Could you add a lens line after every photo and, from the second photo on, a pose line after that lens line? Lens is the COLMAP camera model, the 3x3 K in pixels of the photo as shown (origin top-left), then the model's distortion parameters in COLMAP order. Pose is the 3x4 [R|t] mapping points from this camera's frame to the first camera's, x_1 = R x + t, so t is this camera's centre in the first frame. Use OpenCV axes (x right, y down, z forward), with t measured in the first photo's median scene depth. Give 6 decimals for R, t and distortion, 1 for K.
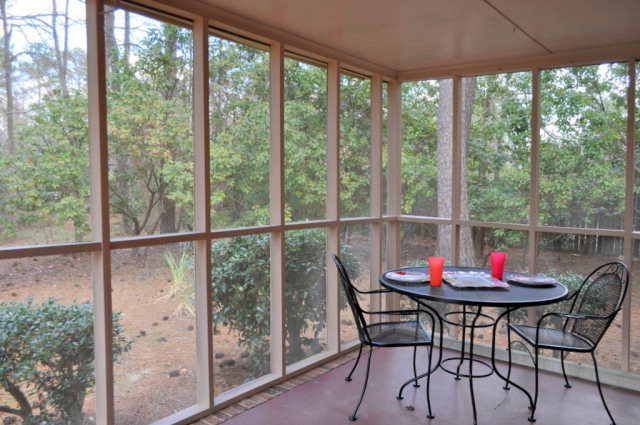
lens RADIAL K [[499.6, 0, 320.0], [0, 499.6, 212.5], [0, 0, 1]] dist [-0.054097, 0.008021]
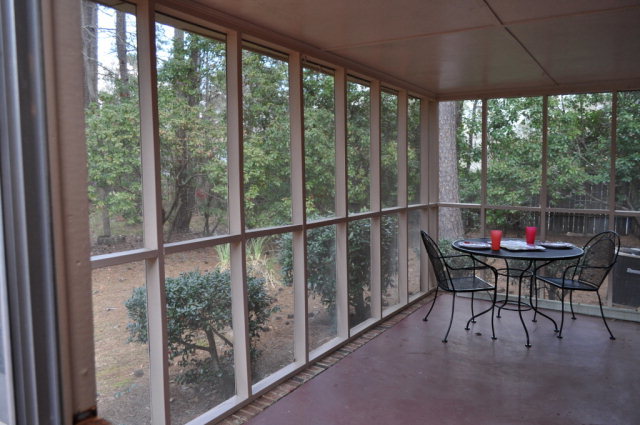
lens RADIAL K [[504.4, 0, 320.0], [0, 504.4, 212.5], [0, 0, 1]] dist [-0.005083, -0.009298]
pose [[0.994911, -0.023378, 0.098009, -0.367201], [0.021309, 0.999529, 0.022104, -0.005895], [-0.098480, -0.019904, 0.994940, -0.375947]]
